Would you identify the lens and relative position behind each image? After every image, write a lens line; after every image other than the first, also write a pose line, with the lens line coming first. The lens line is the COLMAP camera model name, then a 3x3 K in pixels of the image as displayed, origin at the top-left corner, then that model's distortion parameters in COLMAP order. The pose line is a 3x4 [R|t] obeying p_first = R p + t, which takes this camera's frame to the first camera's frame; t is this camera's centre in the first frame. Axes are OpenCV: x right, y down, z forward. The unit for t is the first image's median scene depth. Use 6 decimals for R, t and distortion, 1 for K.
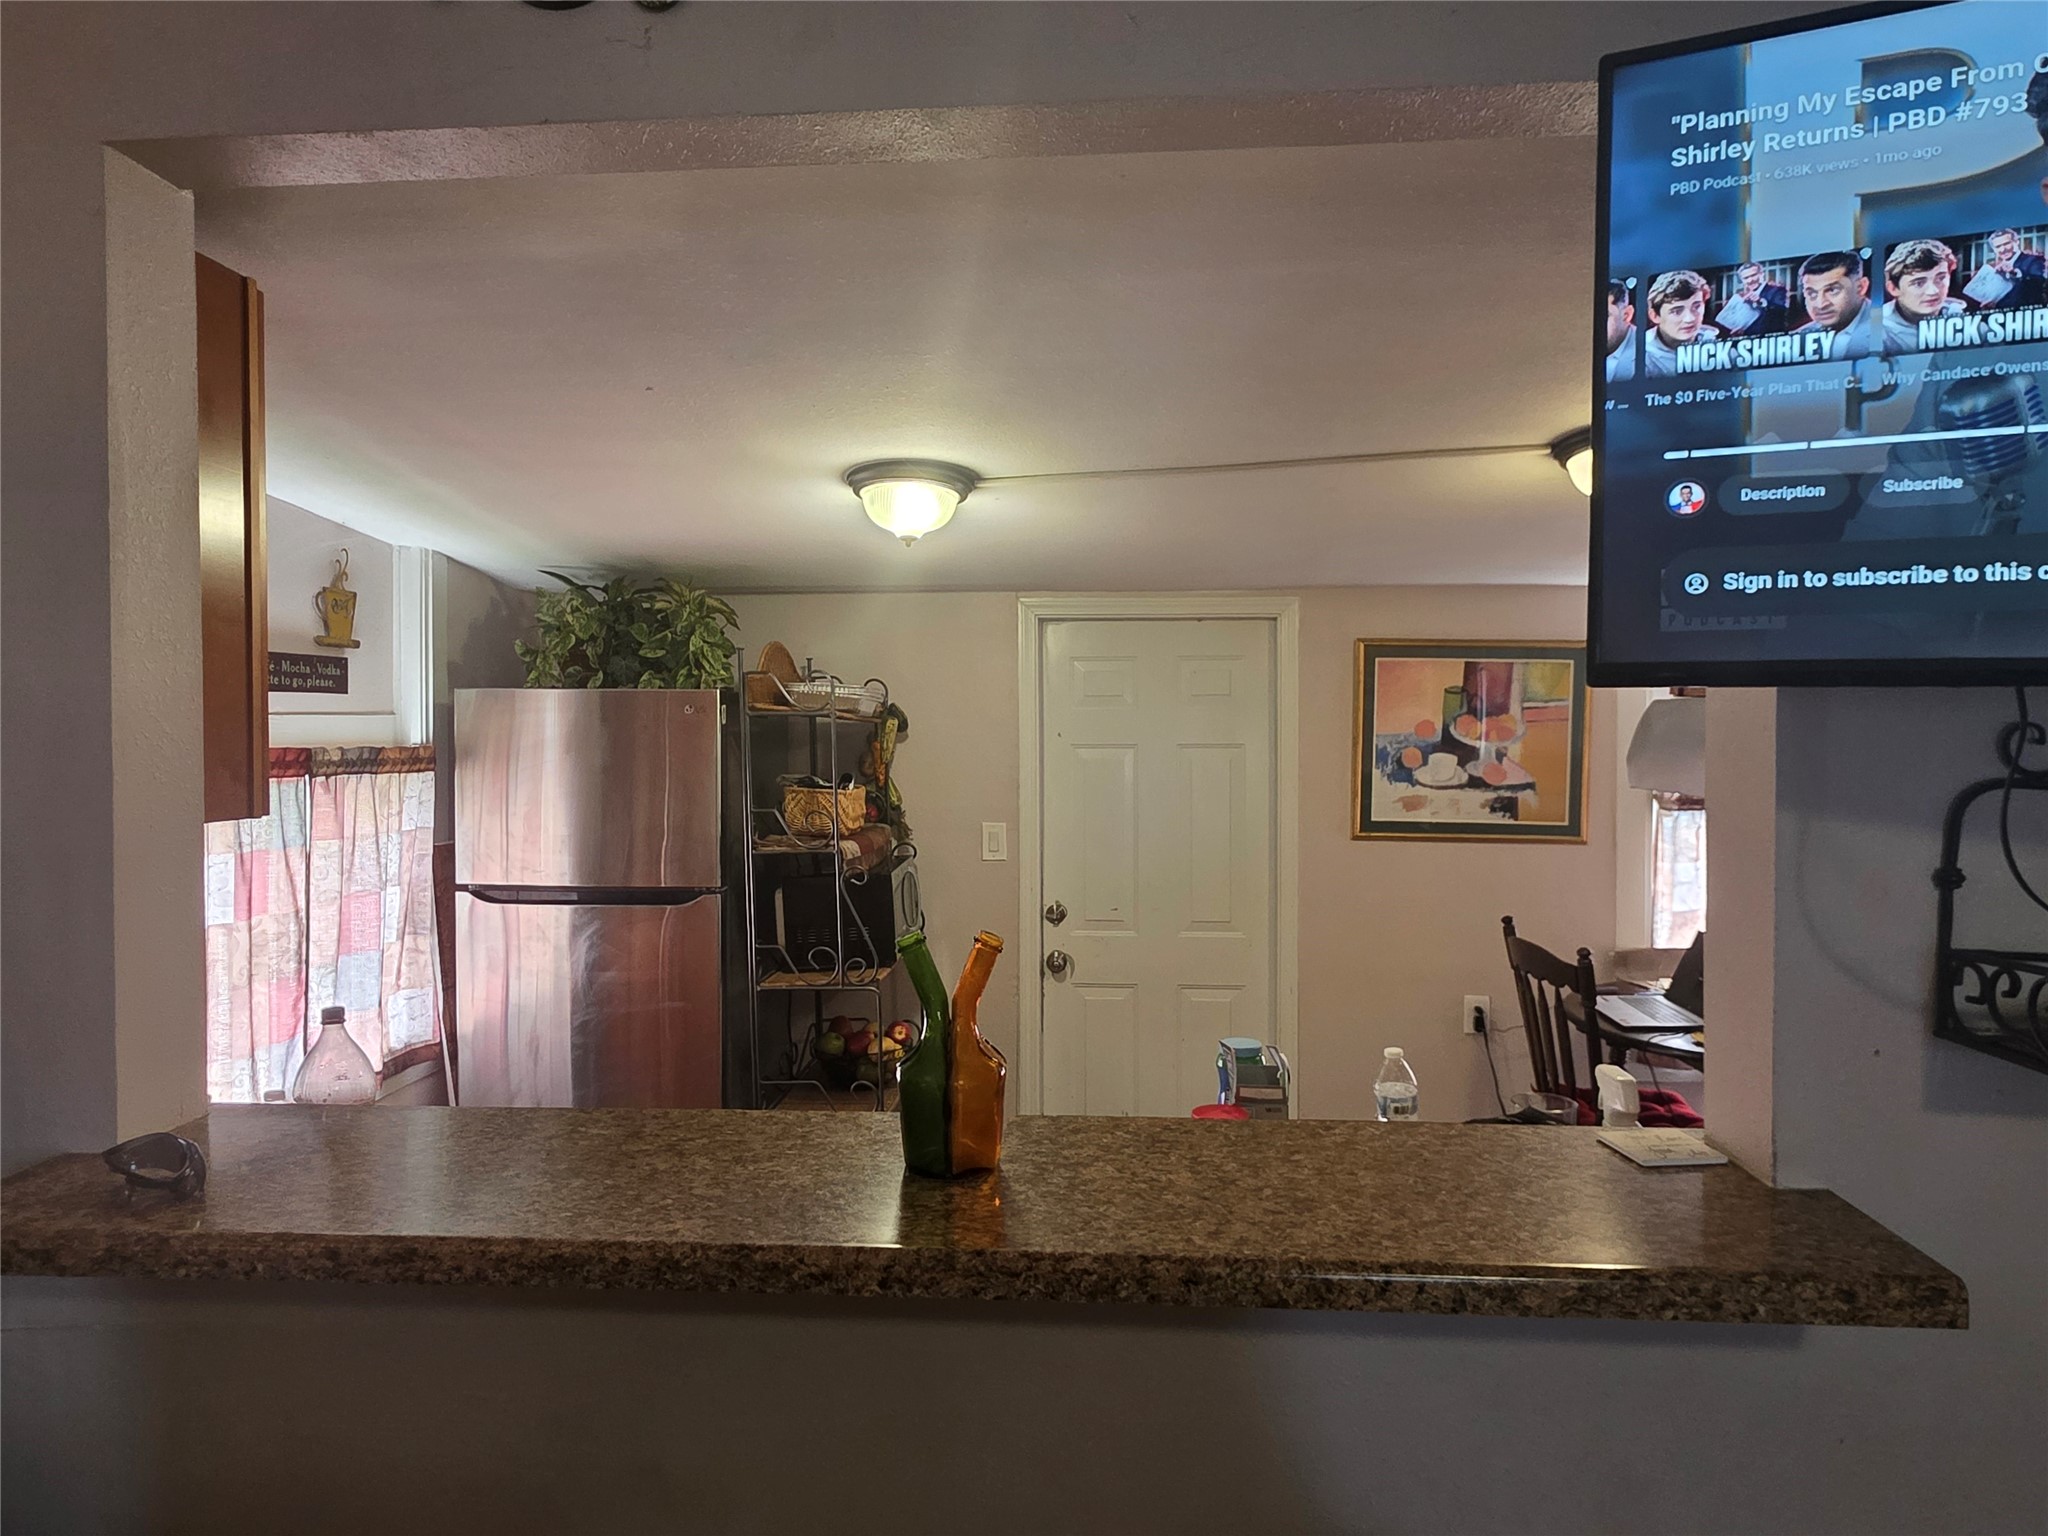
lens RADIAL K [[1289.8, 0, 1023.7], [0, 1289.8, 759.7], [0, 0, 1]] dist [0.002192, 0.000128]
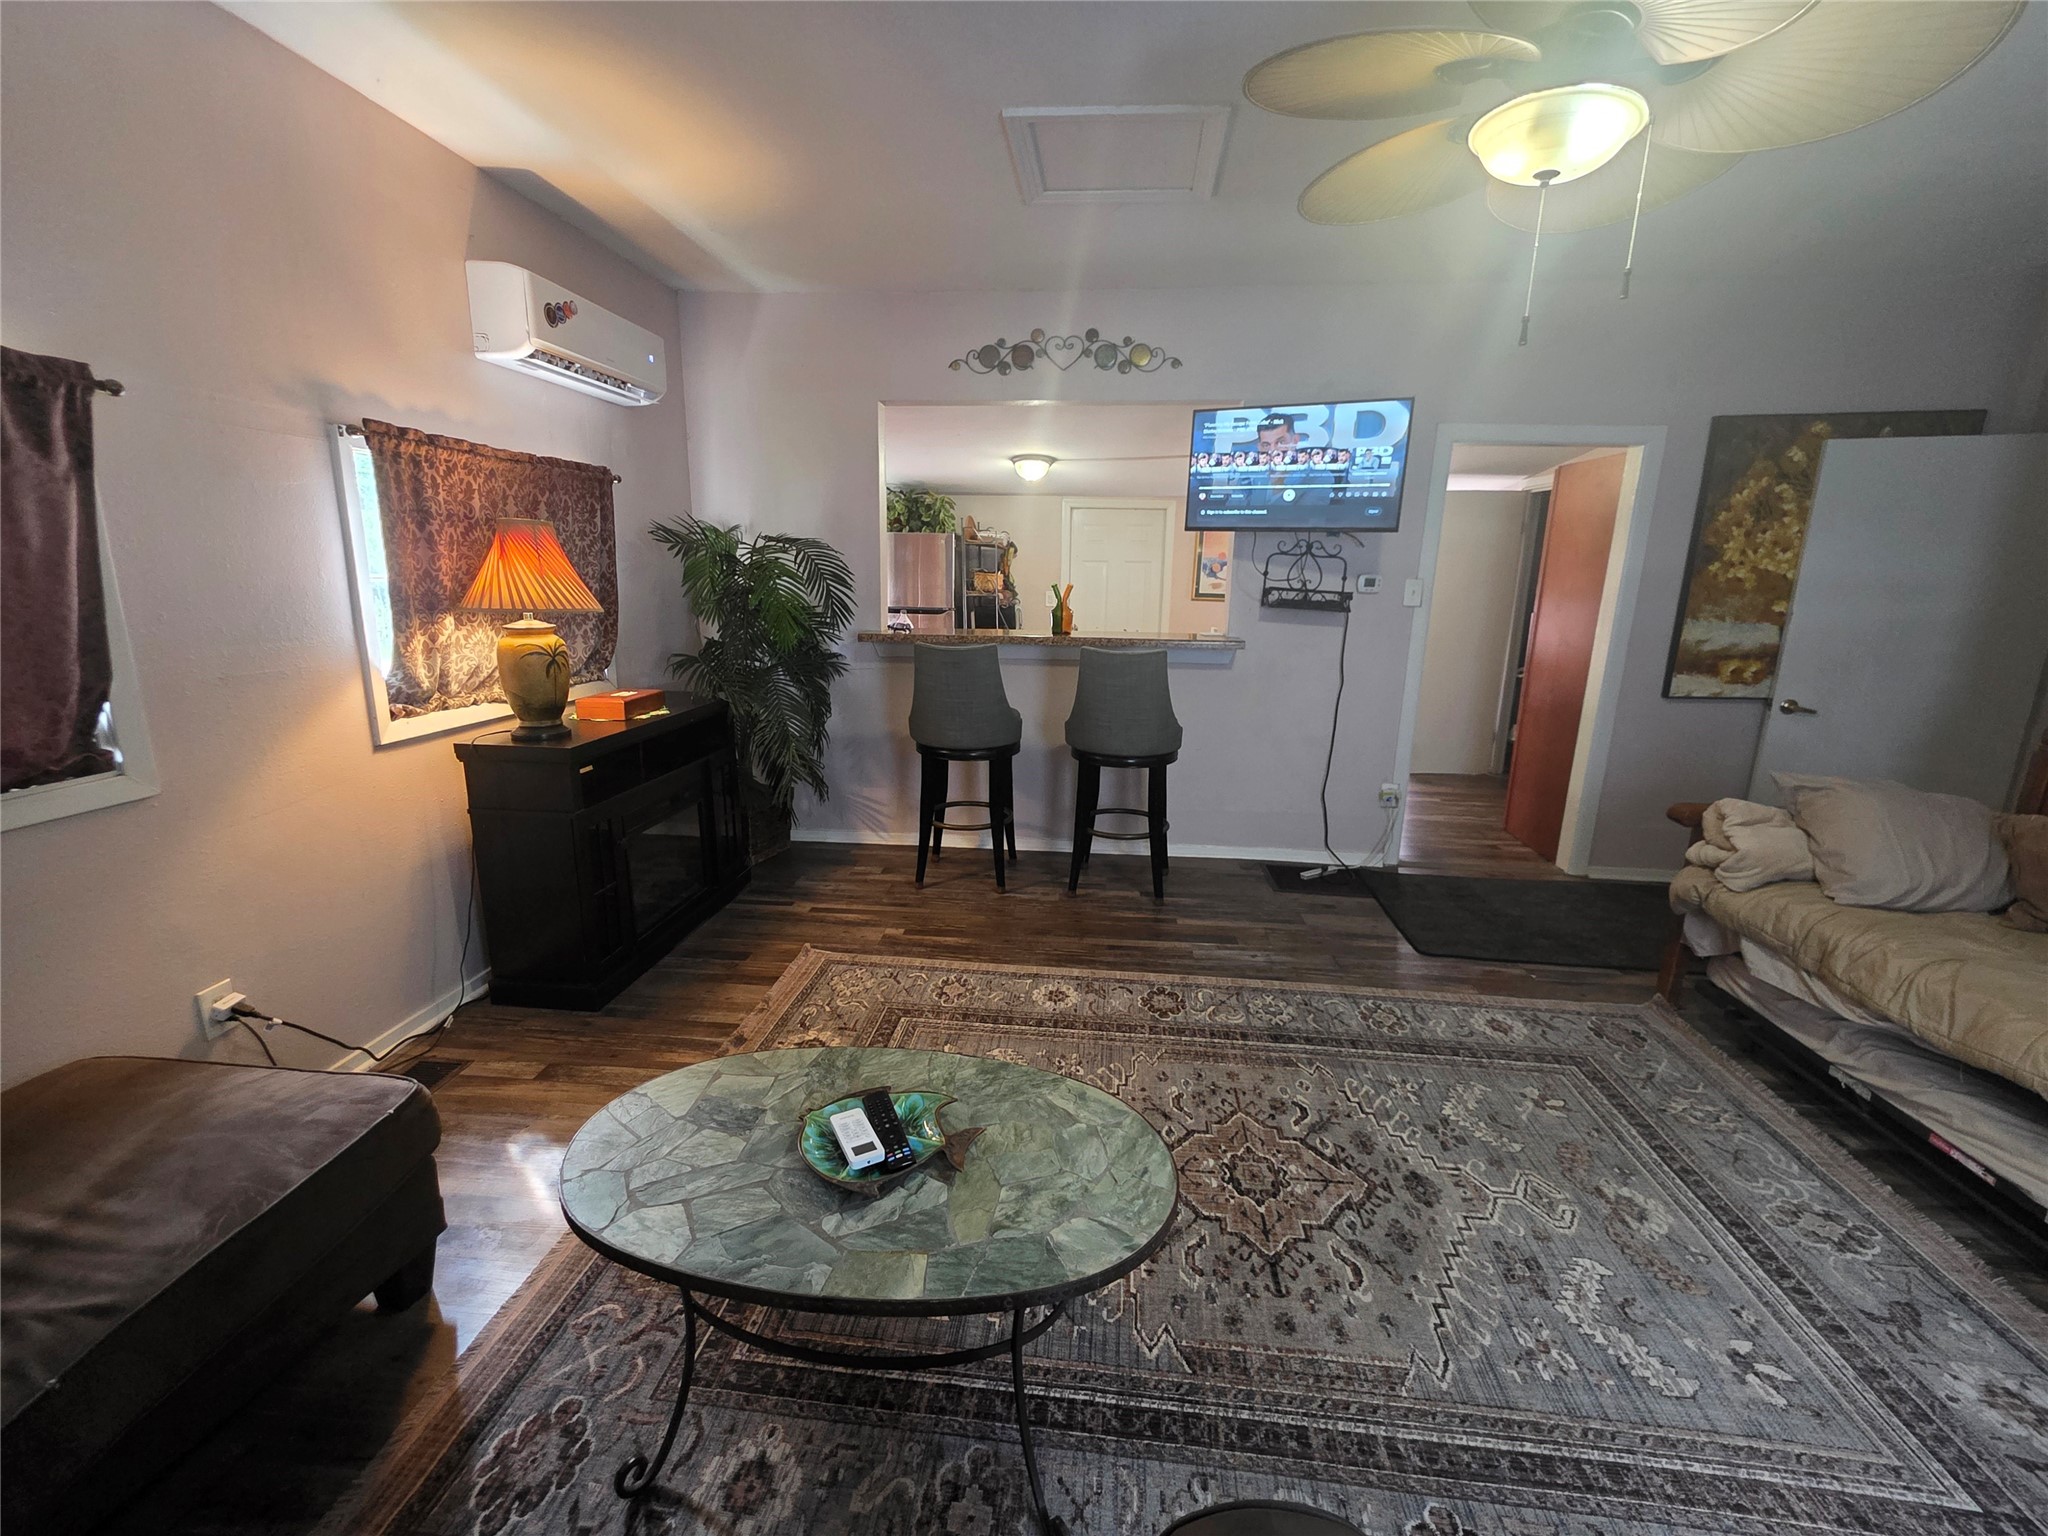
lens RADIAL K [[865.4, 0, 1024.3], [0, 865.4, 771.2], [0, 0, 1]] dist [0.000657, -0.000295]
pose [[0.999693, 0.021728, -0.011874, -0.055560], [-0.018945, 0.979970, 0.198240, 0.070517], [0.015944, -0.197955, 0.980082, -0.870104]]
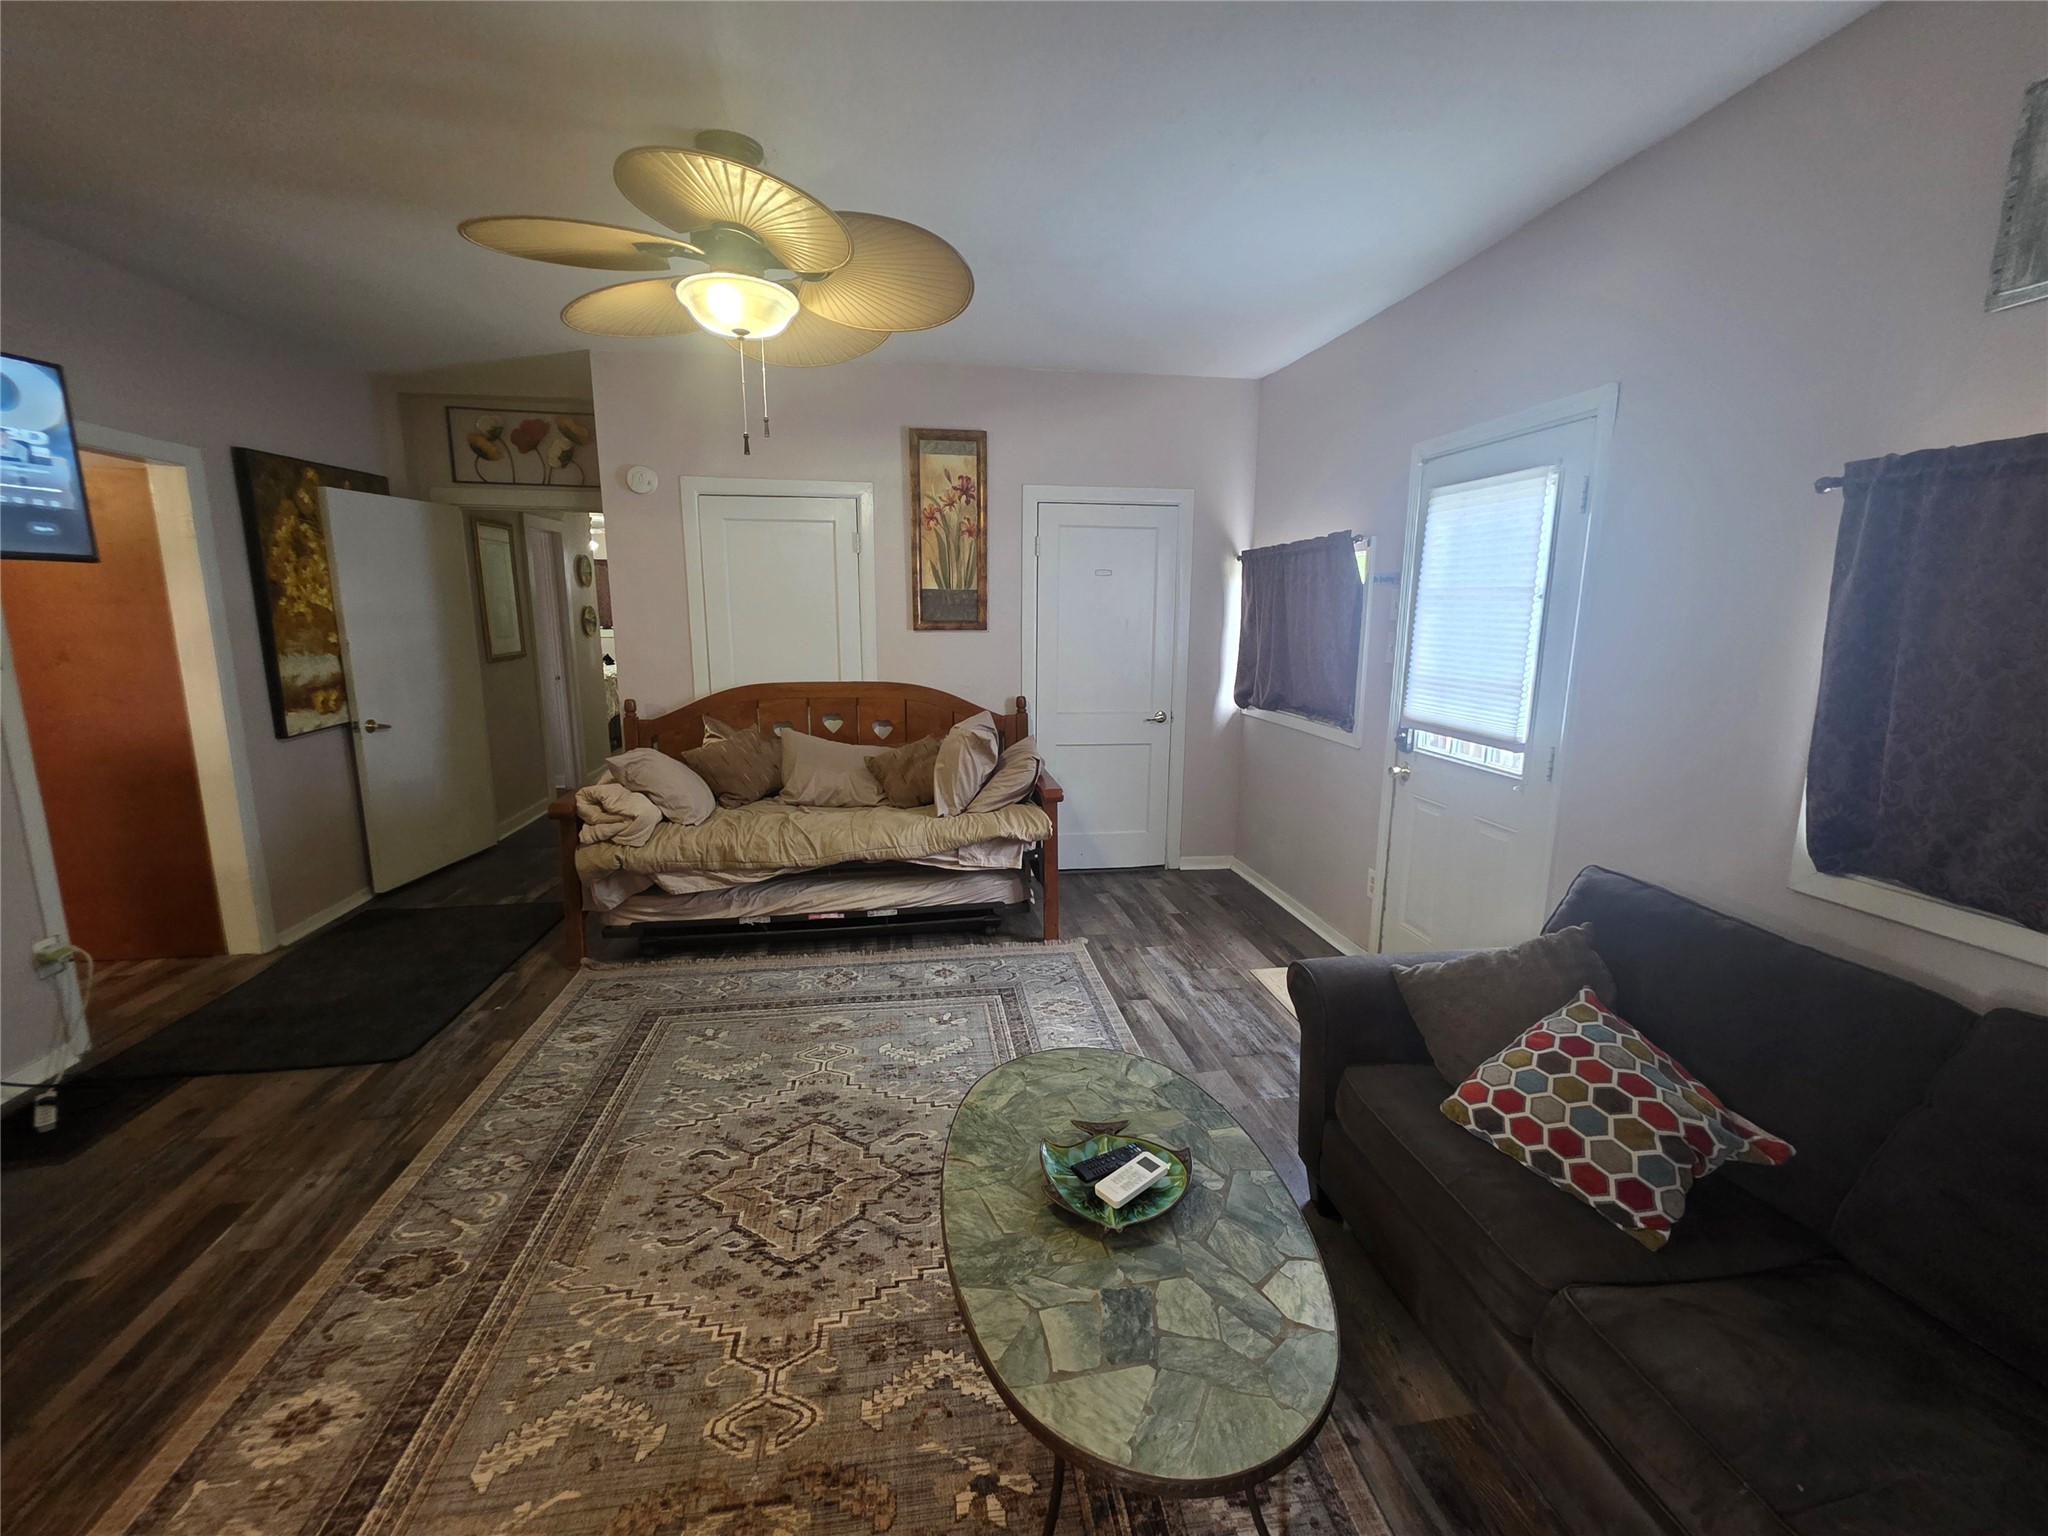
lens RADIAL K [[865.4, 0, 1030.5], [0, 865.4, 765.8], [0, 0, 1]] dist [0.000657, -0.000295]
pose [[-0.243598, -0.178935, 0.953227, -0.497175], [0.023429, 0.981461, 0.190222, 0.034715], [-0.969593, 0.068671, -0.234890, -0.372047]]
